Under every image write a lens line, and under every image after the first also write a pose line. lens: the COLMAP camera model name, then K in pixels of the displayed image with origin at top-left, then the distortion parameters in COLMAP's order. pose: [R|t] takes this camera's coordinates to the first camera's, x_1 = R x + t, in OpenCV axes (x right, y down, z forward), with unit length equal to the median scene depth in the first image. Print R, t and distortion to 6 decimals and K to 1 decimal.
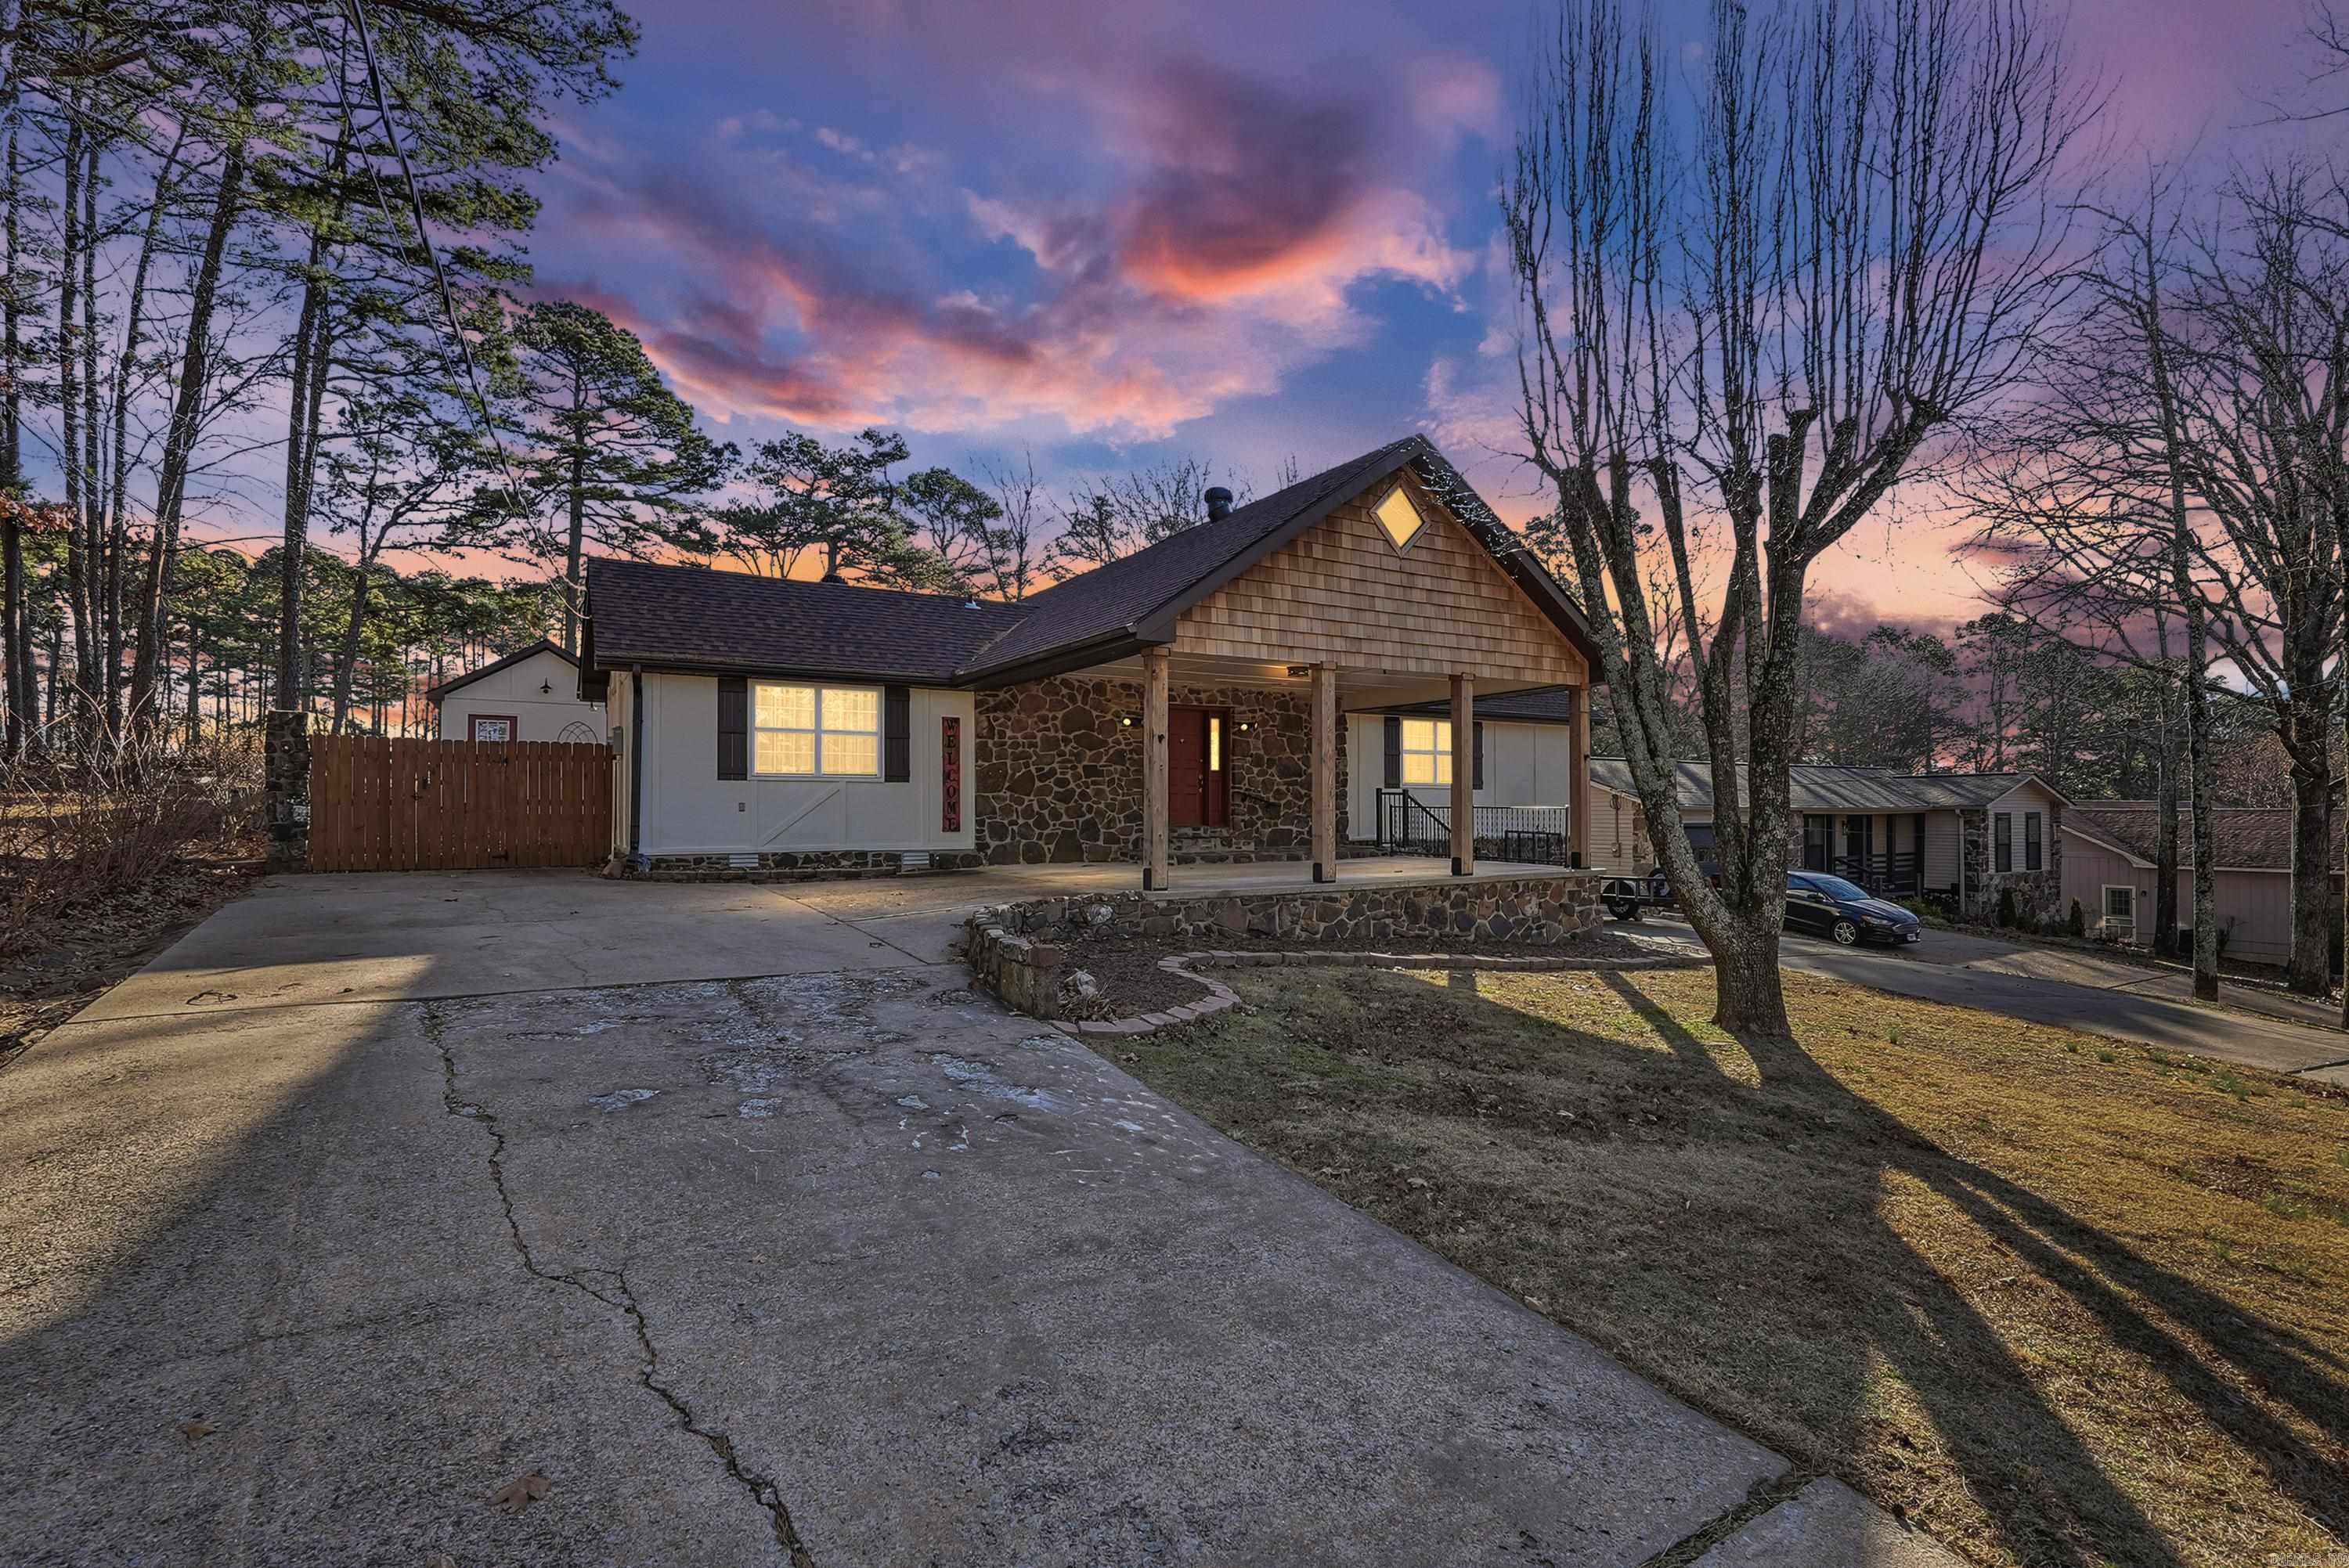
lens RADIAL K [[1048.4, 0, 1174.7], [0, 1048.4, 779.2], [0, 0, 1]] dist [-0.015734, 0.008926]
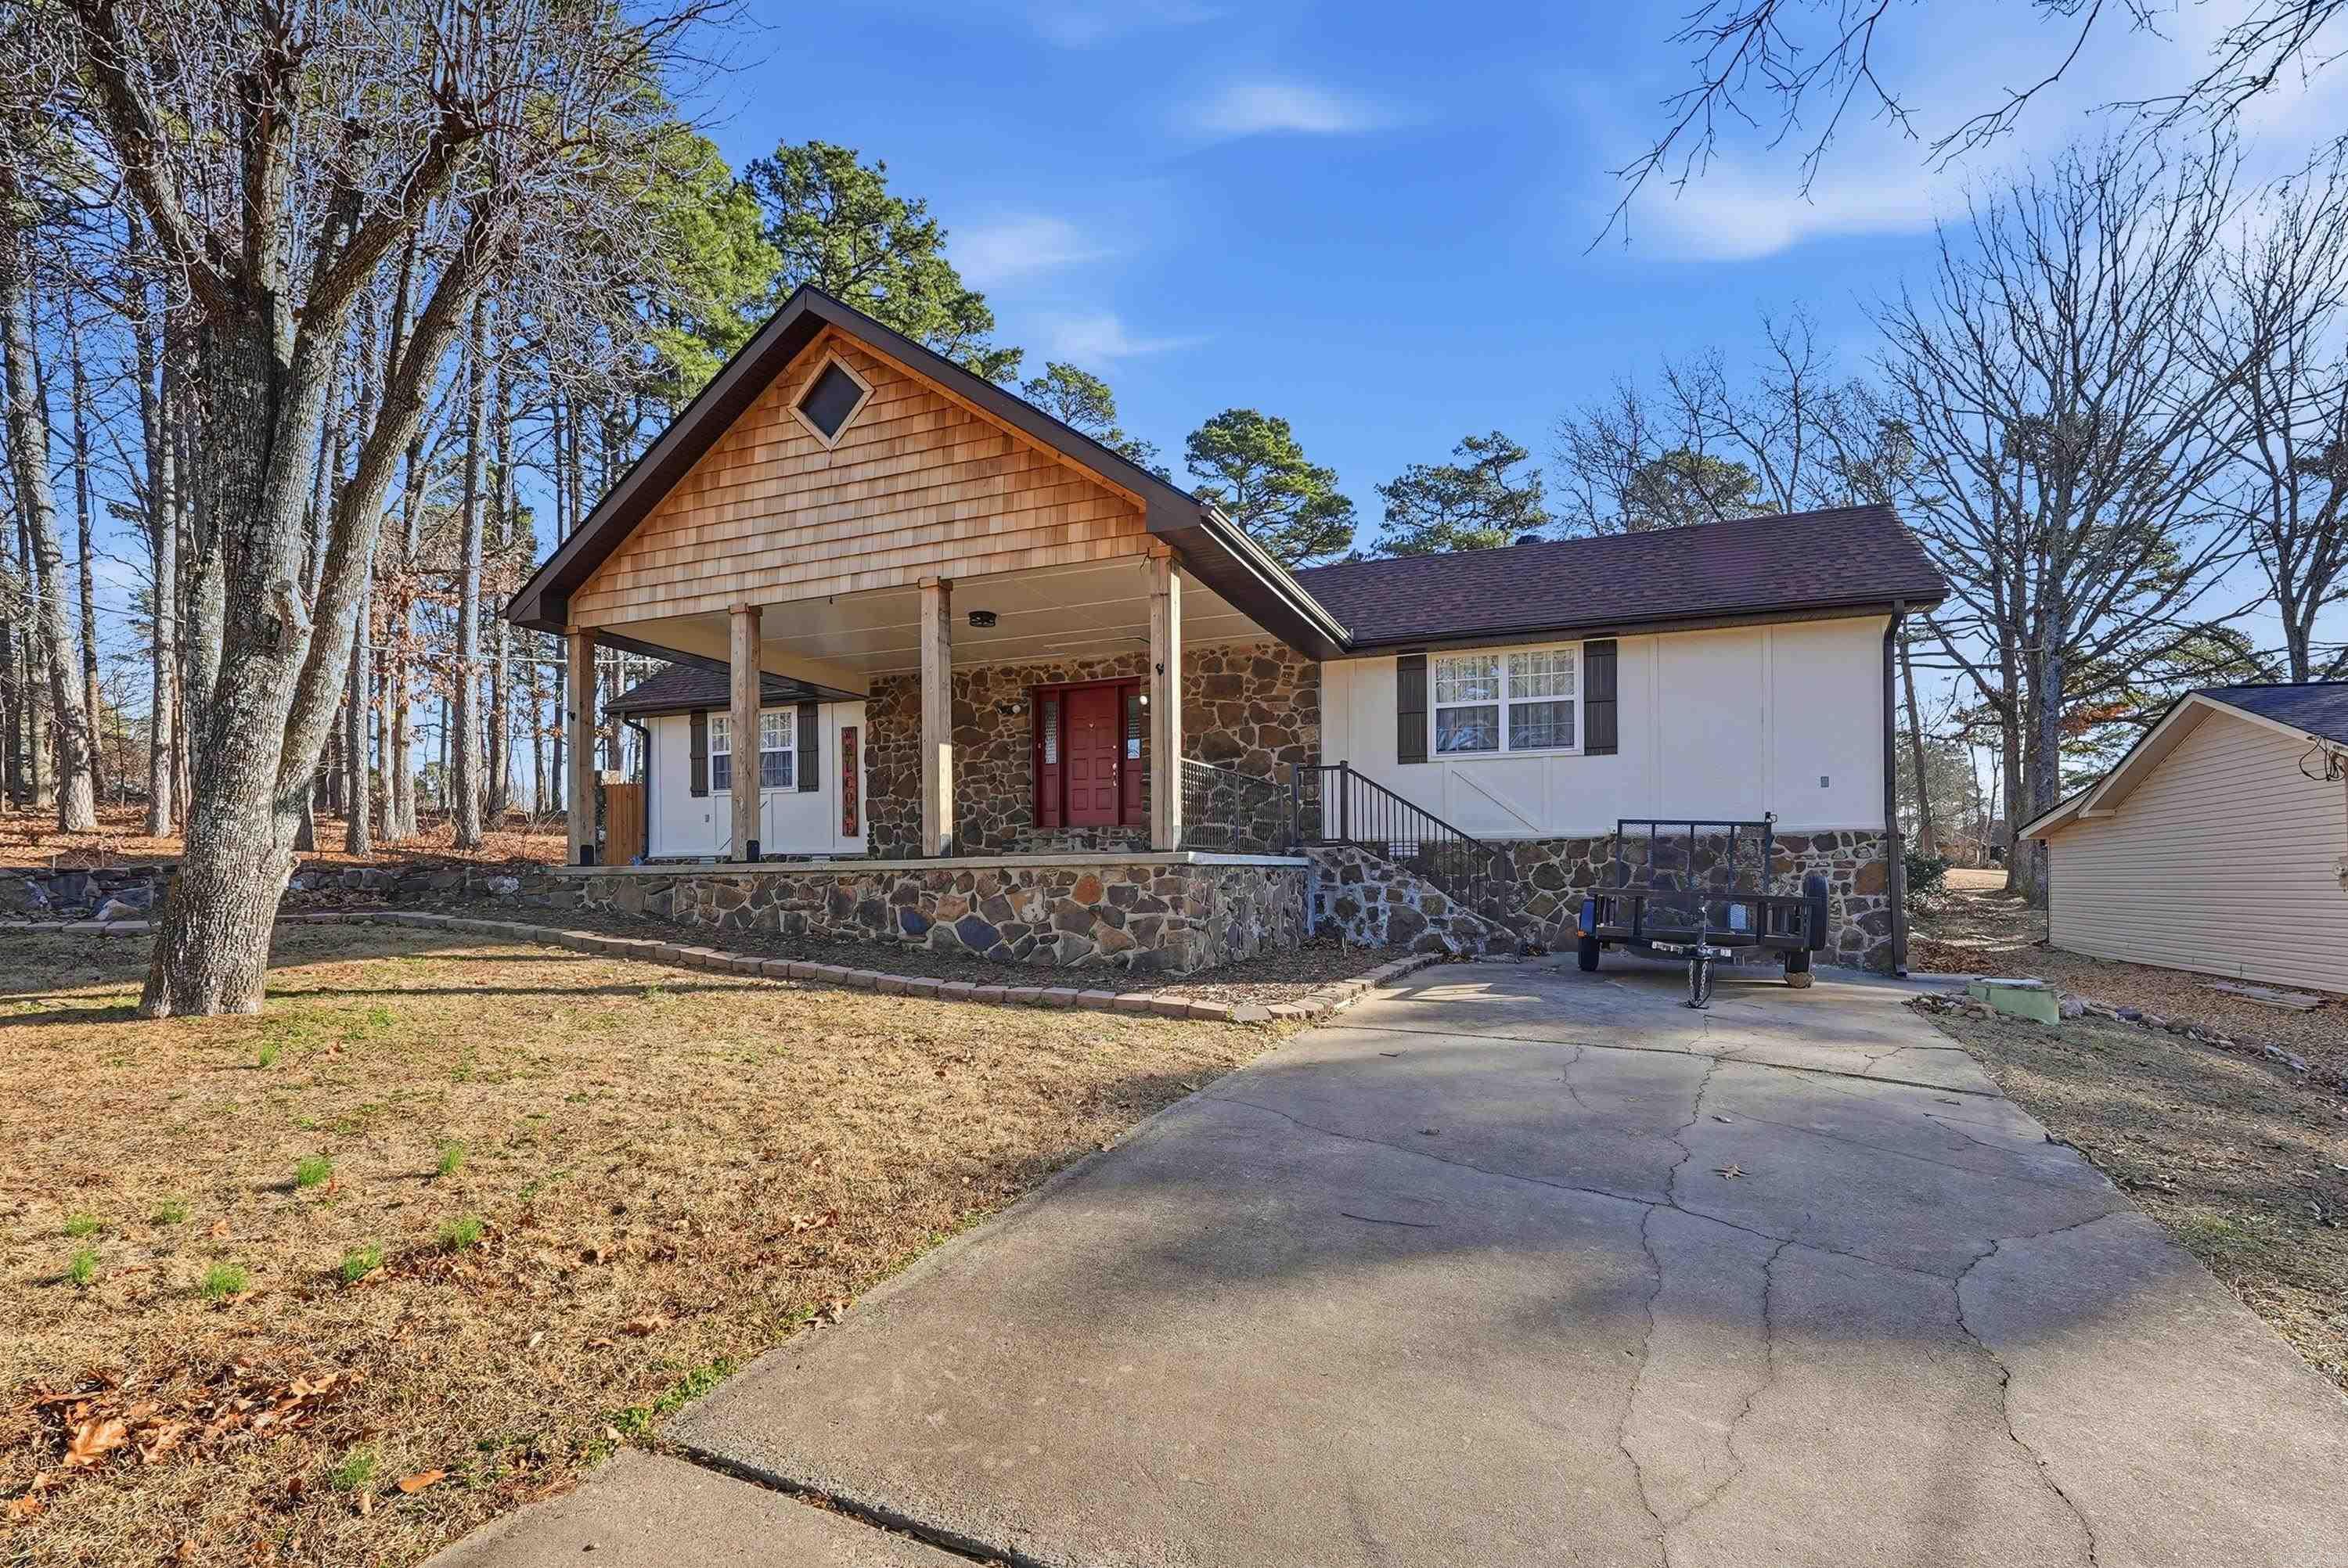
lens RADIAL K [[1098.9, 0, 1209.7], [0, 1098.9, 865.2], [0, 0, 1]] dist [-0.013675, 0.000599]
pose [[0.621822, -0.018175, -0.782948, 0.951872], [0.030073, 0.999547, 0.000682, 0.097801], [0.782581, -0.023969, 0.622087, 0.656515]]
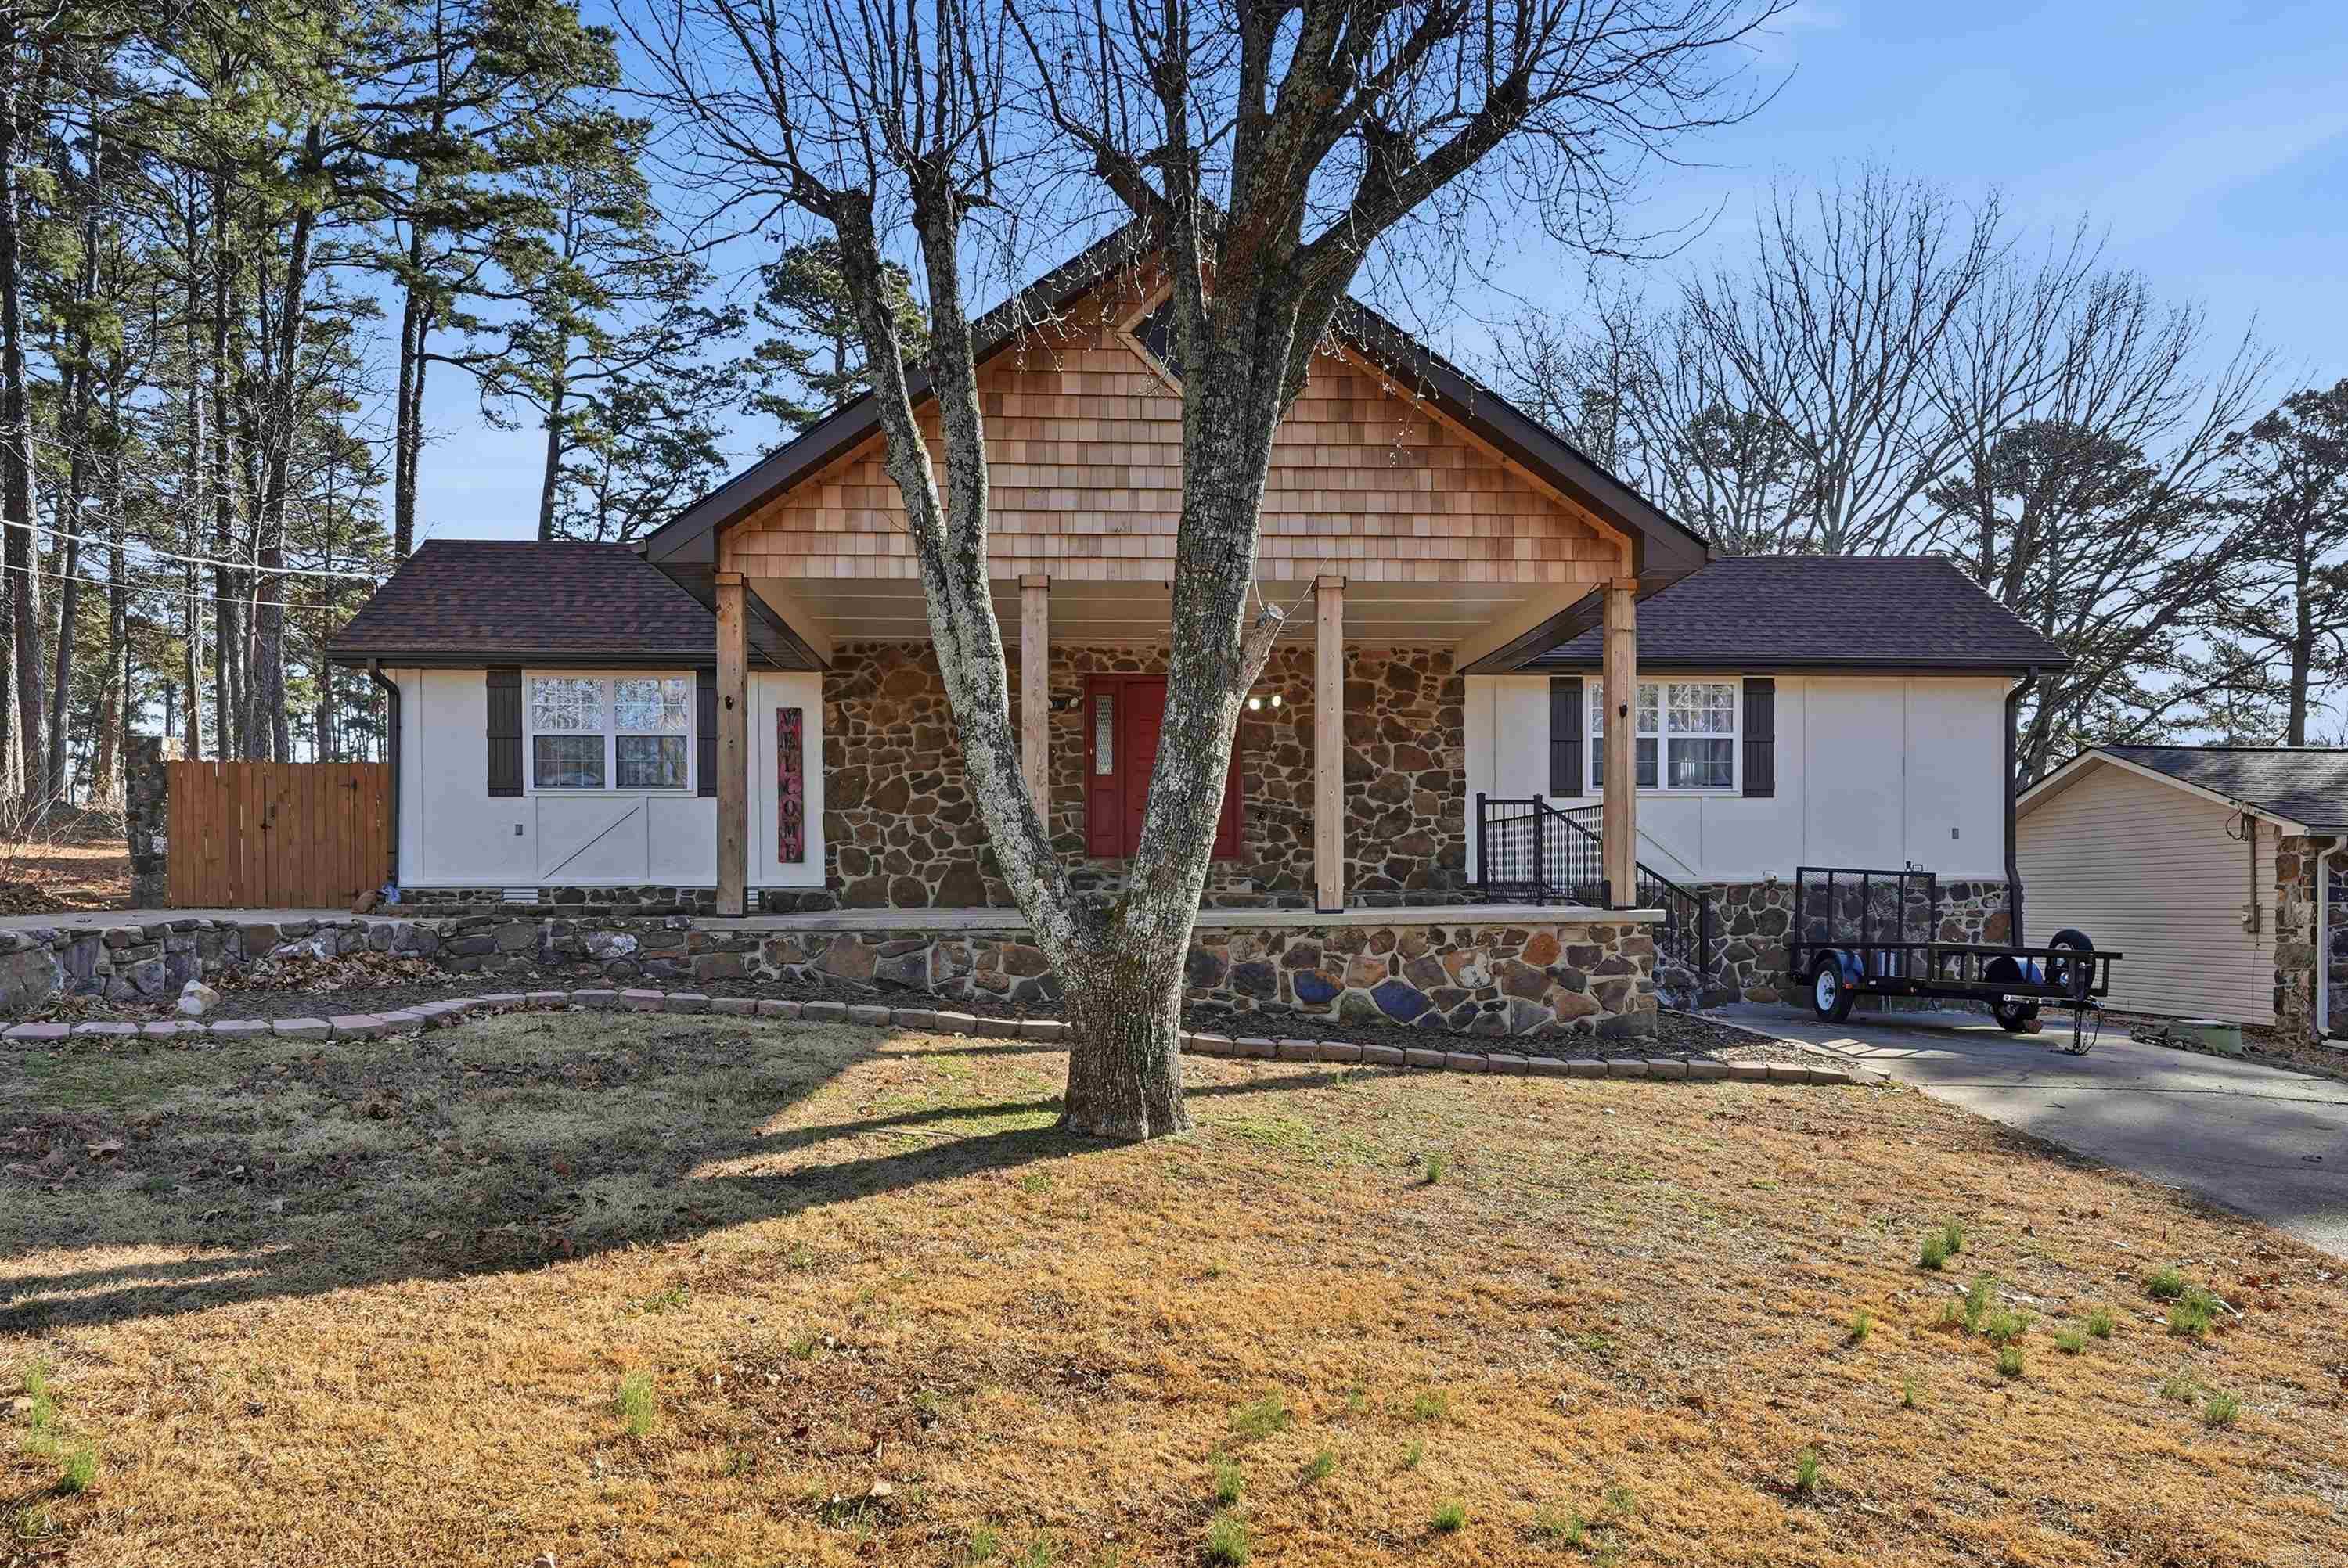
lens RADIAL K [[1545.2, 0, 1211.3], [0, 1545.2, 891.6], [0, 0, 1]] dist [-0.002929, -0.001132]
pose [[0.895881, -0.004878, -0.444267, 0.591006], [0.016297, 0.999628, 0.021889, 0.056757], [0.443995, -0.026850, 0.895627, 0.166999]]
